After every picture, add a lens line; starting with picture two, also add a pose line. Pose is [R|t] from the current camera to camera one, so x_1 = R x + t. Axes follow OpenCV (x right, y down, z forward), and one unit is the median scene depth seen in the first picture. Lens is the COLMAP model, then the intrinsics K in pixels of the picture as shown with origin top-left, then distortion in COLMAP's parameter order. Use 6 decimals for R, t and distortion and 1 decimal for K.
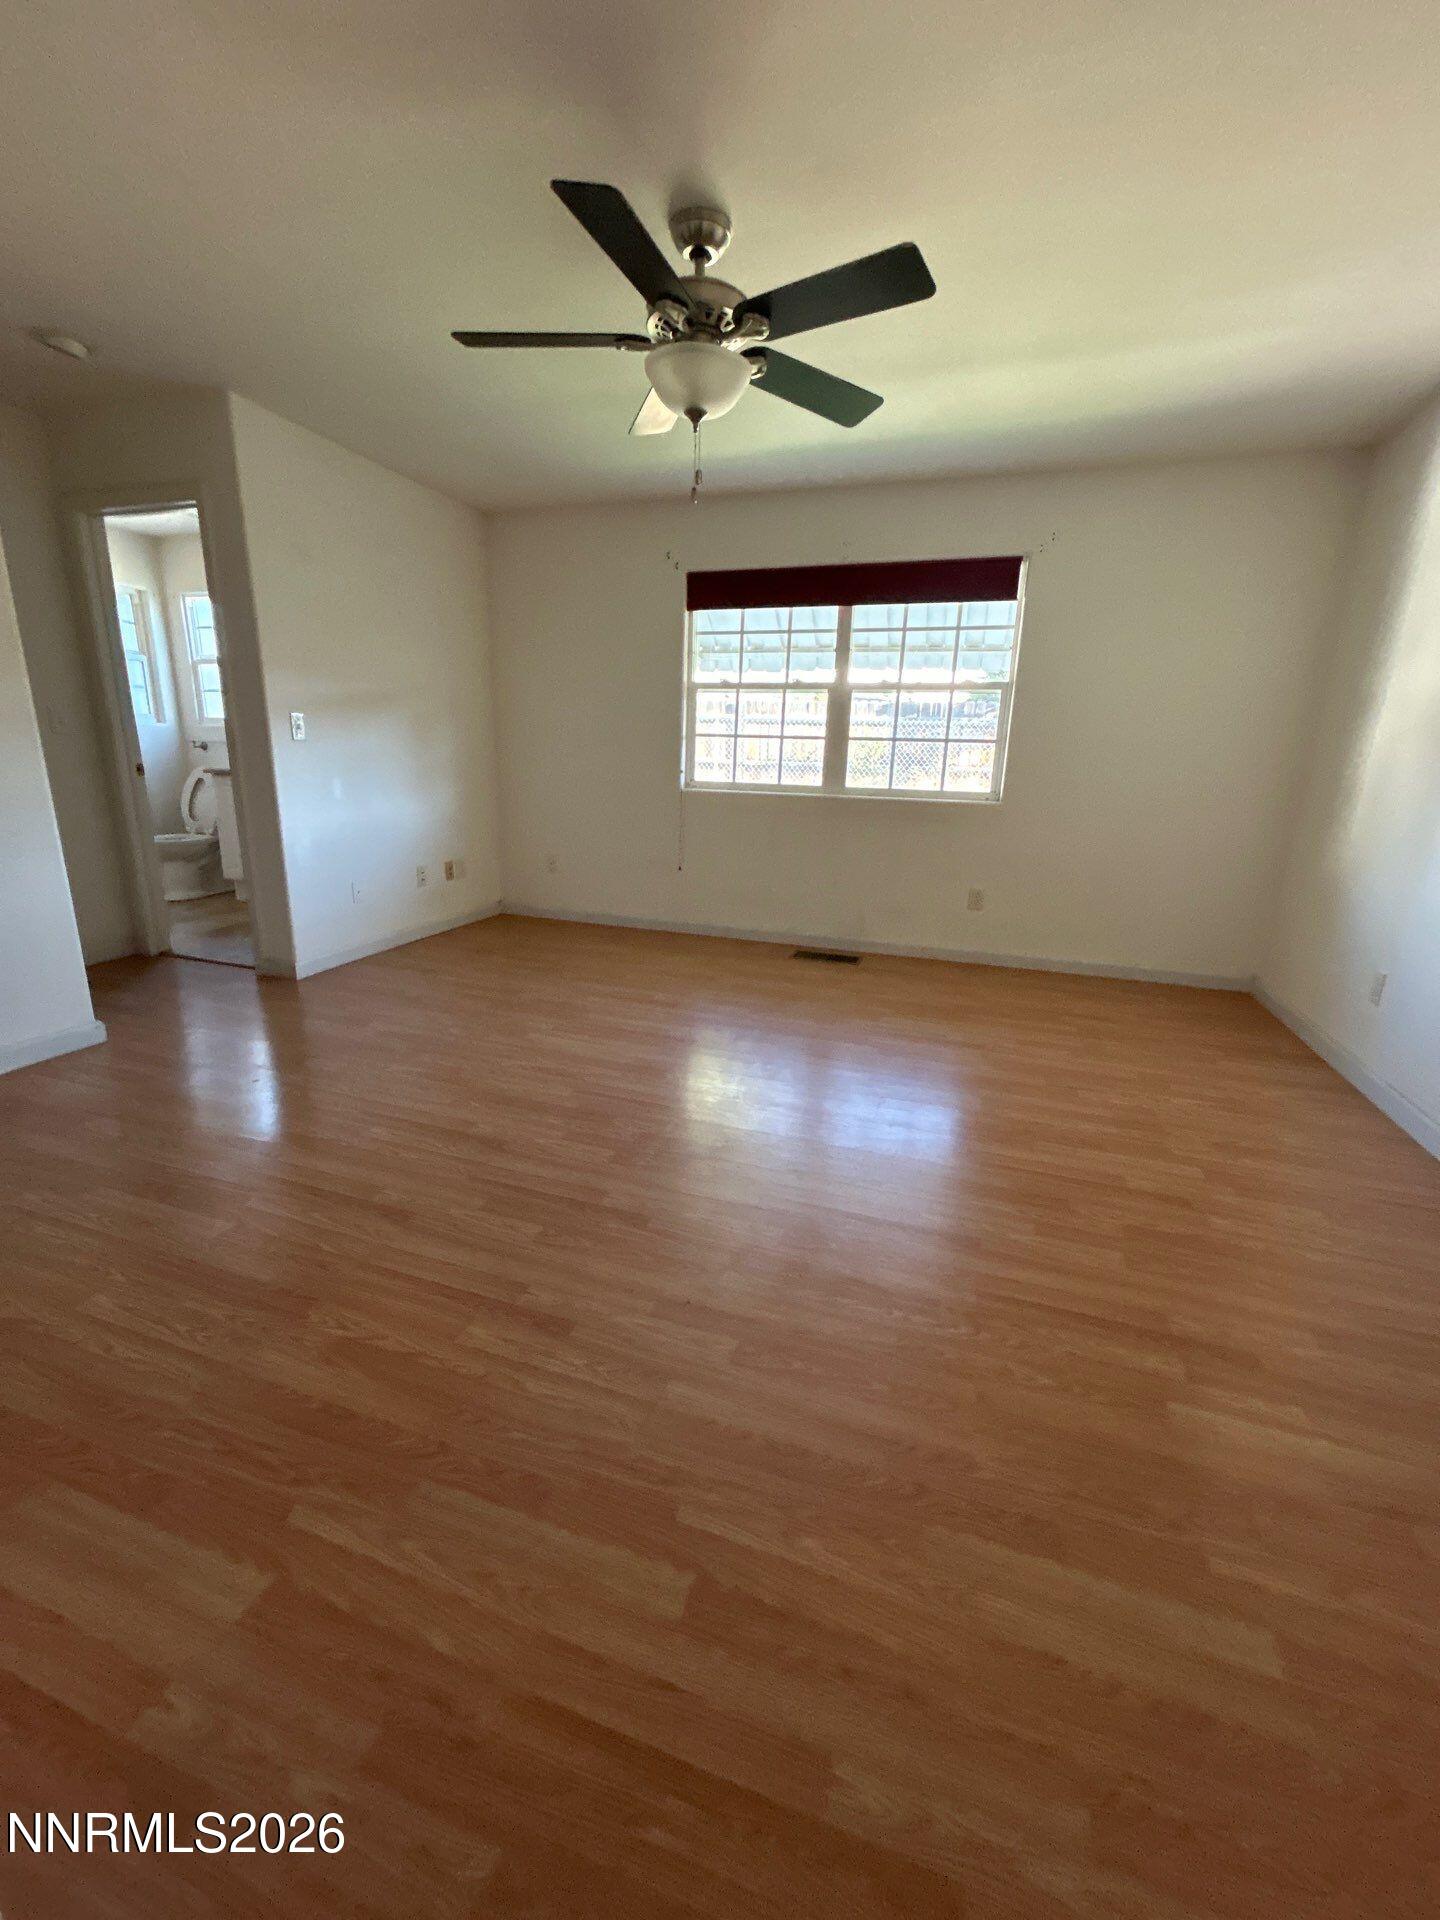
lens RADIAL K [[770.4, 0, 719.2], [0, 770.4, 959.1], [0, 0, 1]] dist [0.007238, 0.000210]
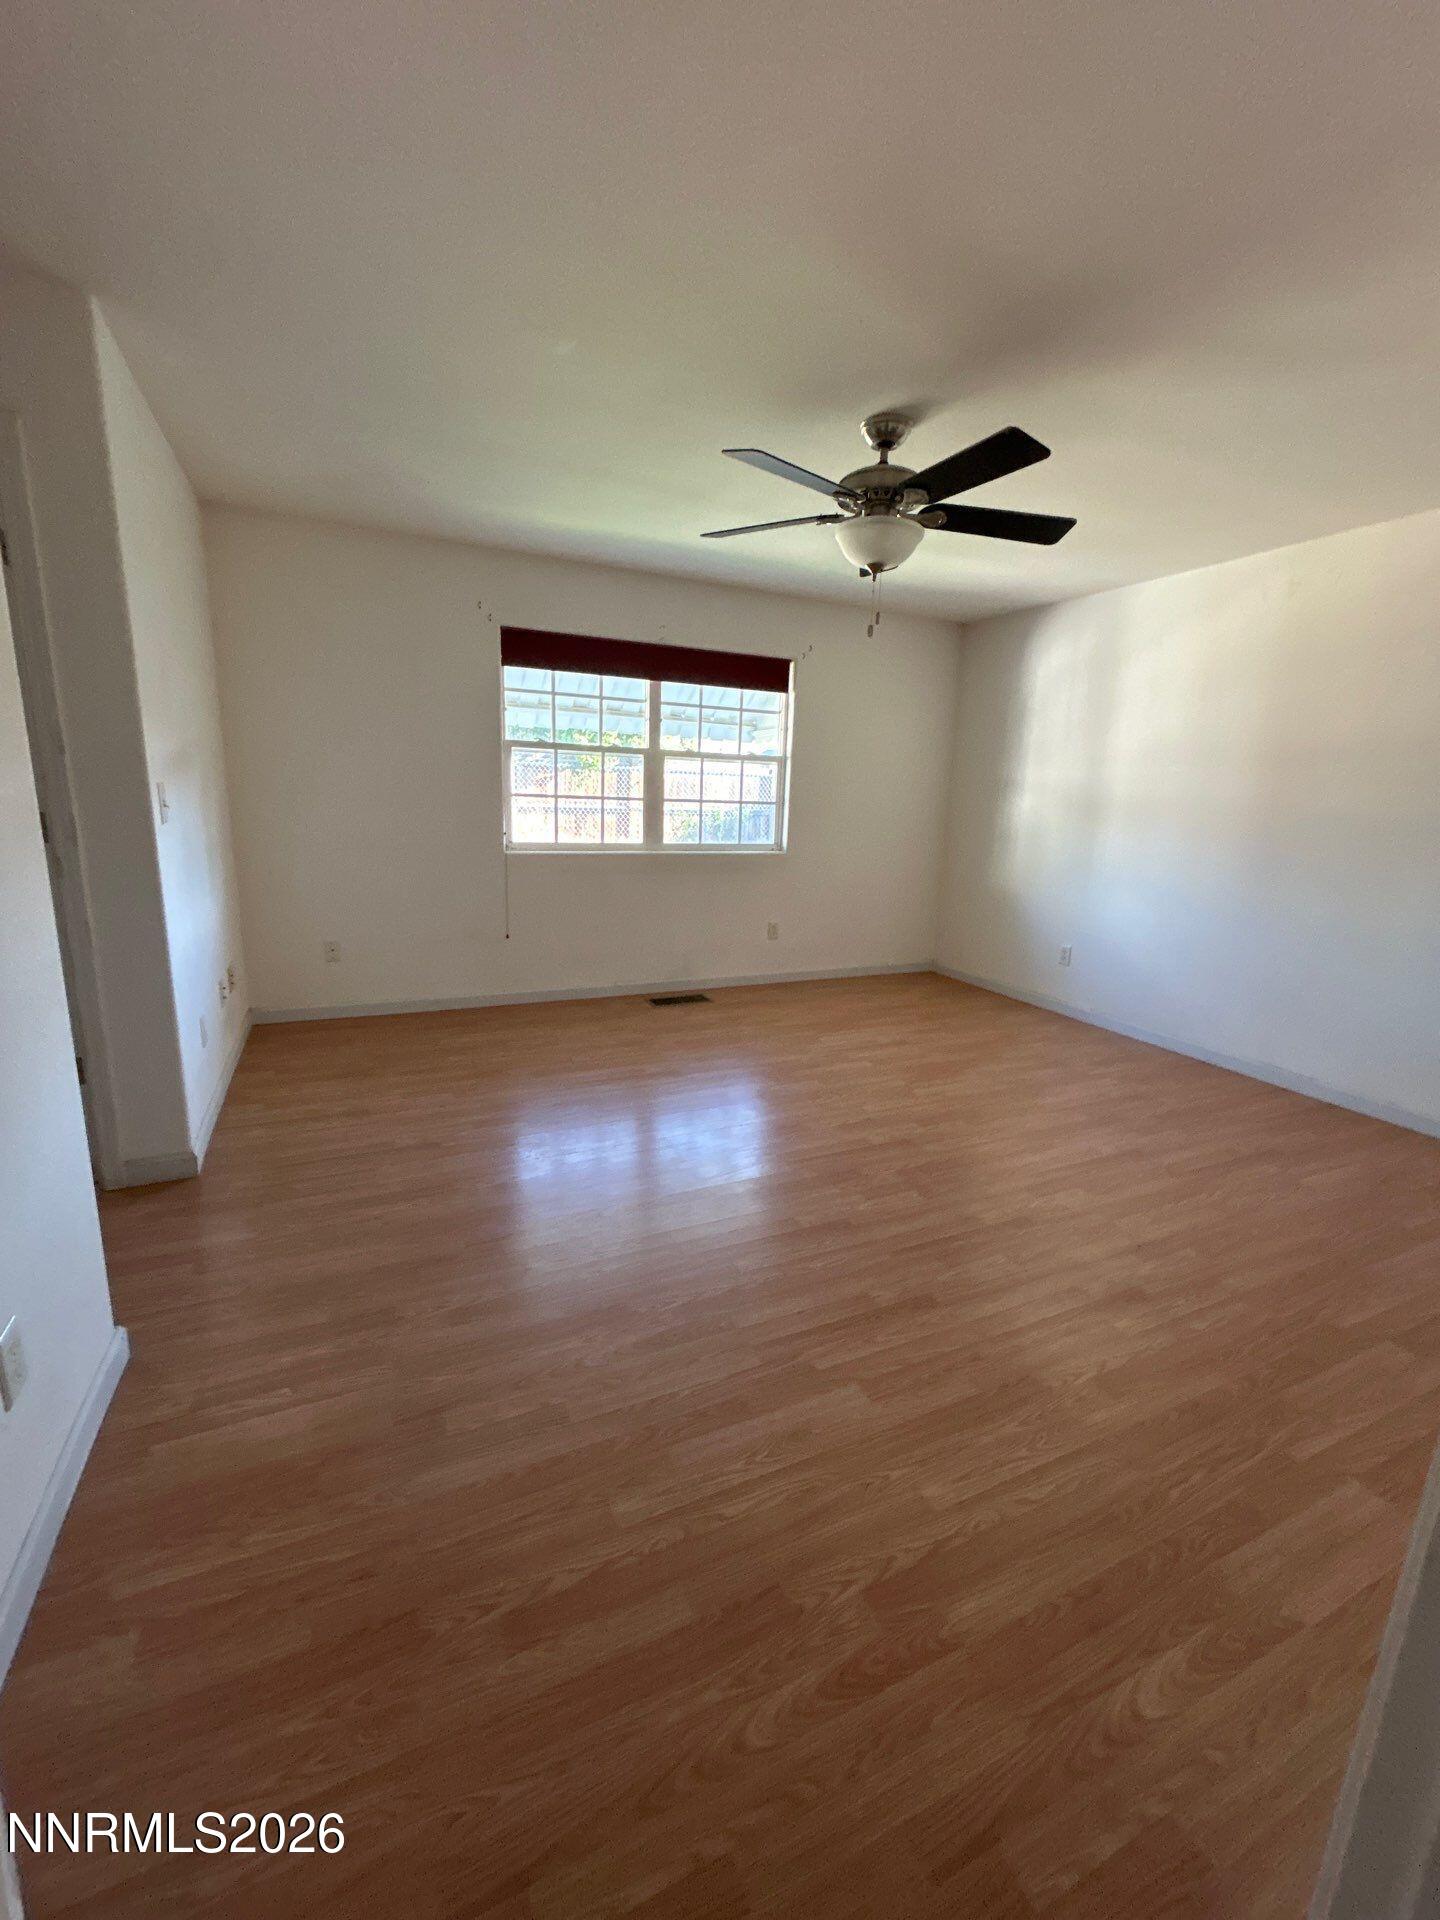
lens RADIAL K [[770.4, 0, 723.2], [0, 770.4, 961.4], [0, 0, 1]] dist [0.007238, 0.000210]
pose [[0.723846, -0.151087, 0.673216, -0.548027], [0.165237, 0.985296, 0.043461, -0.095748], [-0.669884, 0.079781, 0.738167, 0.159911]]
